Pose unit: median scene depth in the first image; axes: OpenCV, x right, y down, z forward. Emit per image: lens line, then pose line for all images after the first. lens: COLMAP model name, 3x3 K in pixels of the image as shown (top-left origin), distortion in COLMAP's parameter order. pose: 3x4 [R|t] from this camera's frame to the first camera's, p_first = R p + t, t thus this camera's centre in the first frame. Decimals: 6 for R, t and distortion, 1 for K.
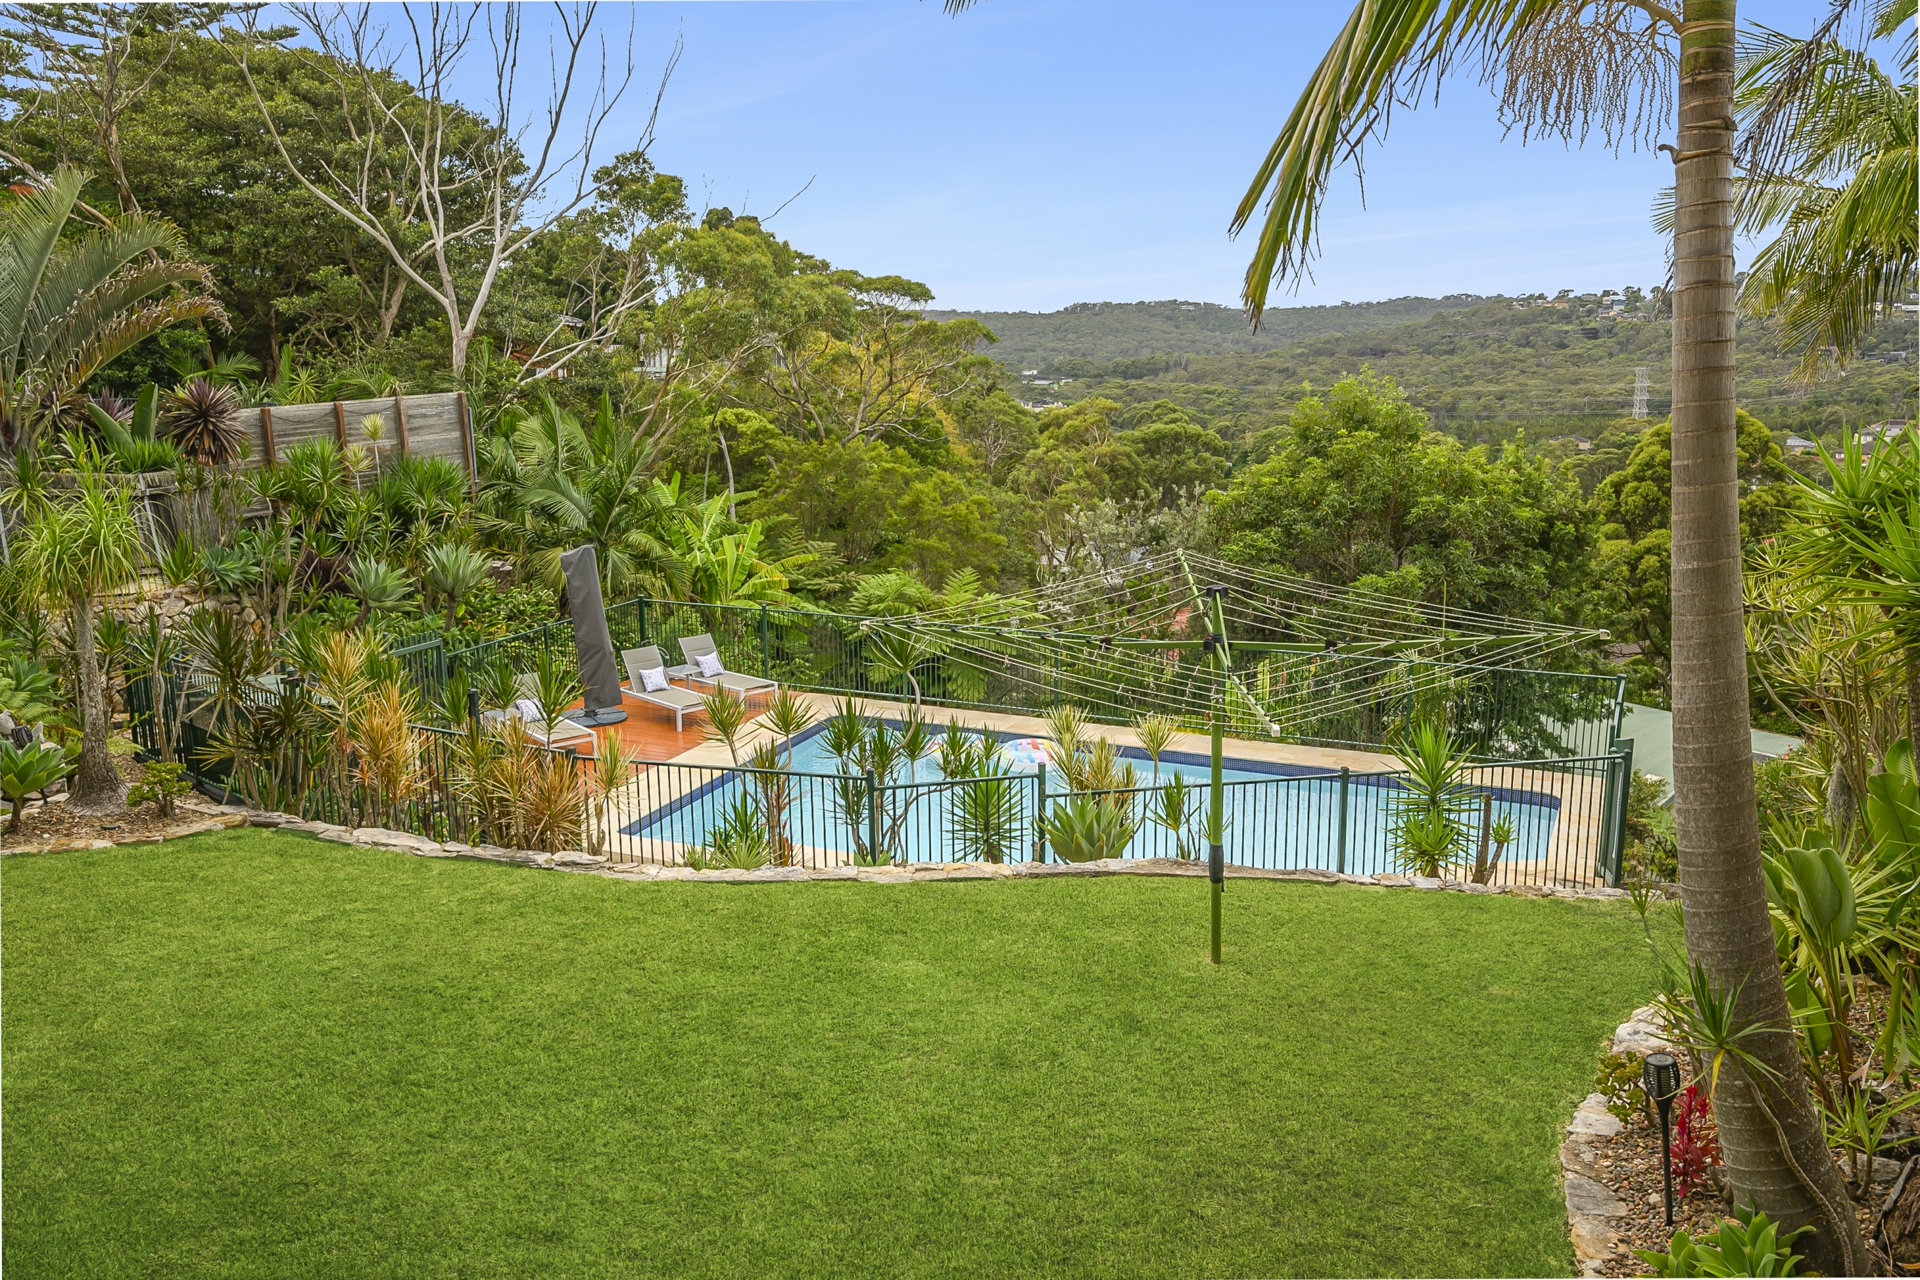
lens RADIAL K [[1504.1, 0, 963.0], [0, 1504.1, 637.6], [0, 0, 1]] dist [-0.006806, -0.004647]
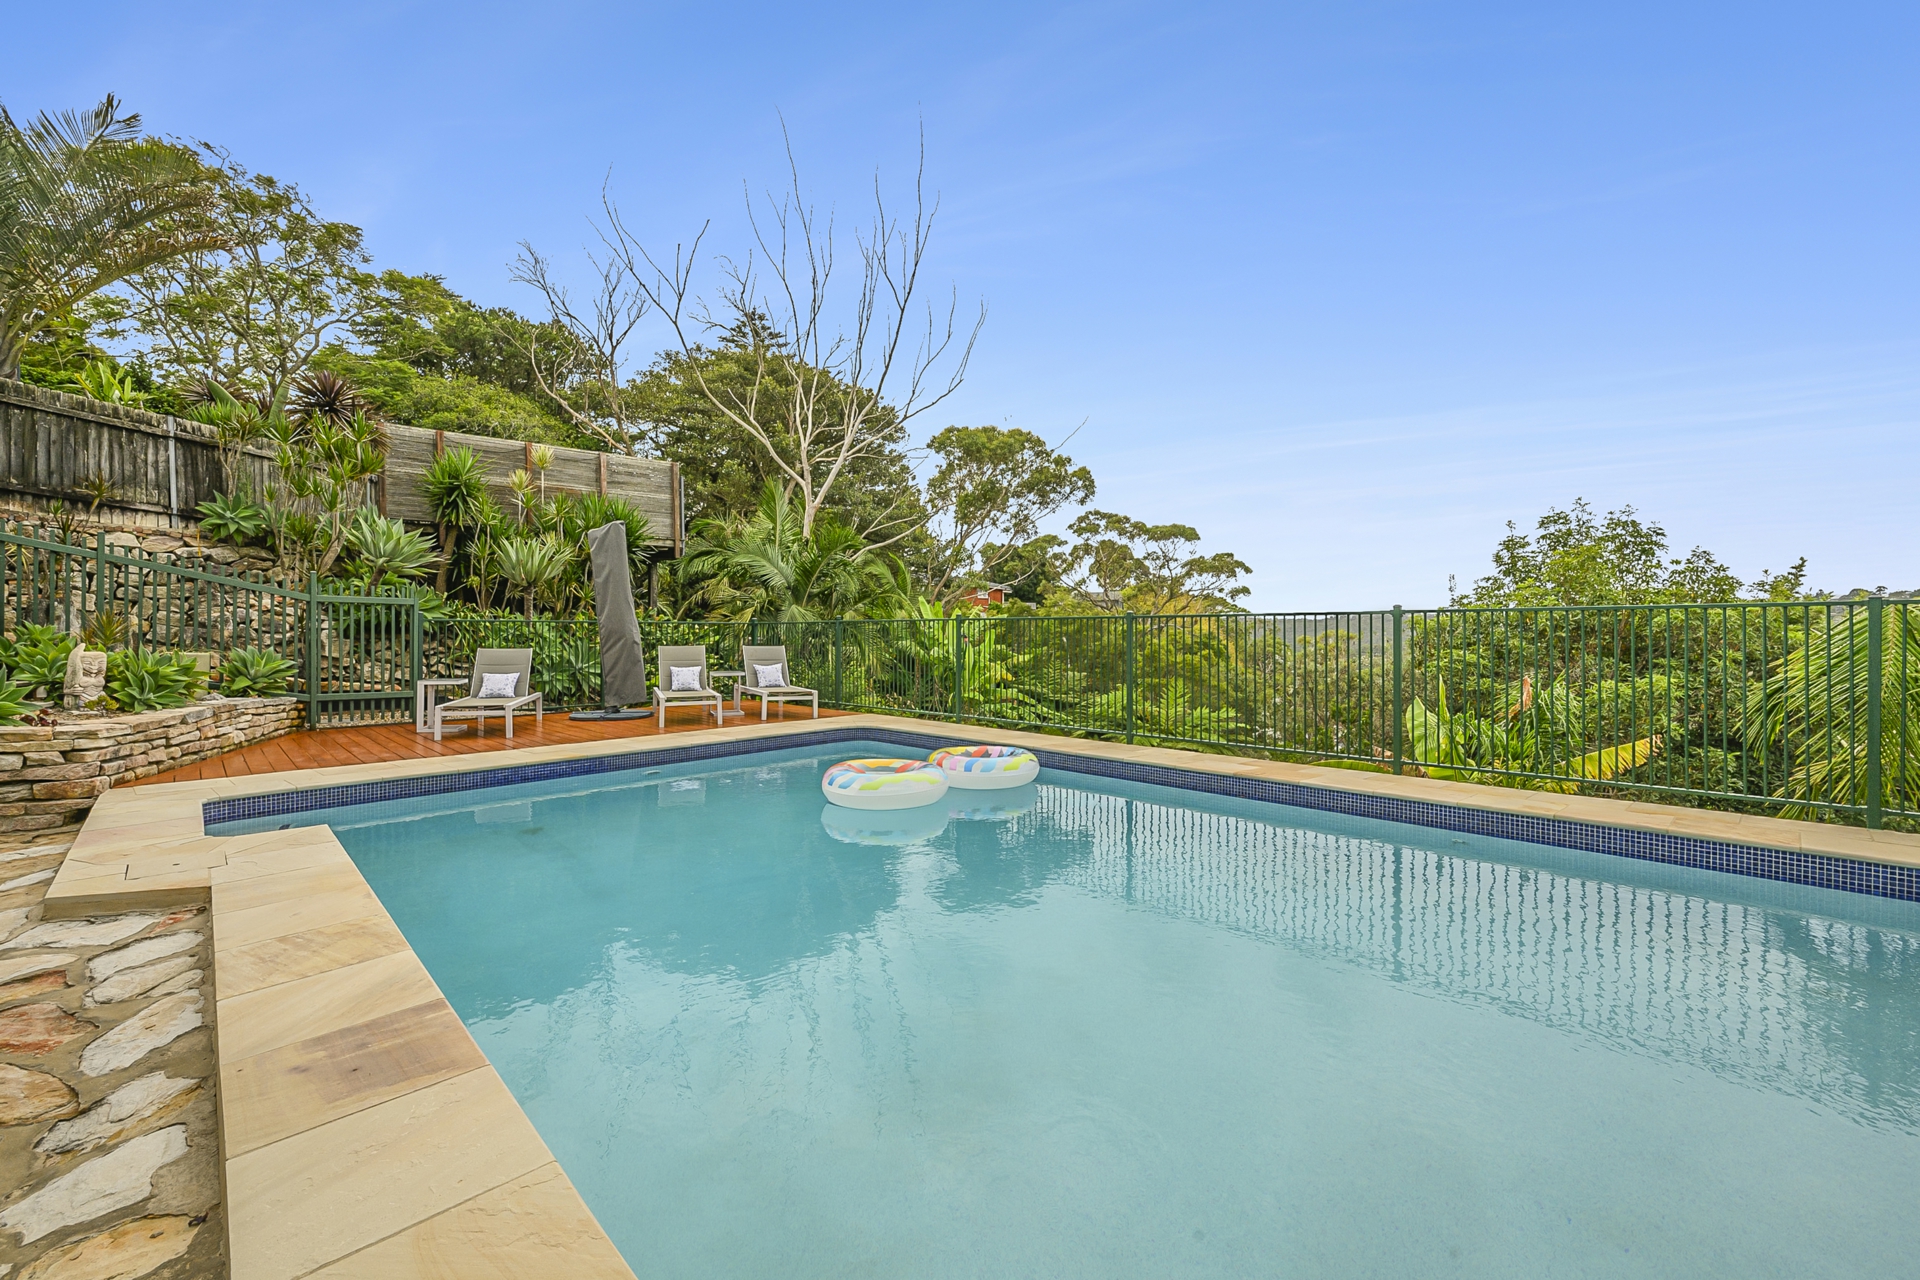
lens RADIAL K [[795.8, 0, 967.2], [0, 795.8, 640.7], [0, 0, 1]] dist [-0.002909, 0.001098]
pose [[0.934000, 0.008729, -0.357166, 0.076953], [-0.078415, 0.980334, -0.181098, 0.051088], [0.348562, 0.197152, 0.916316, 0.403984]]
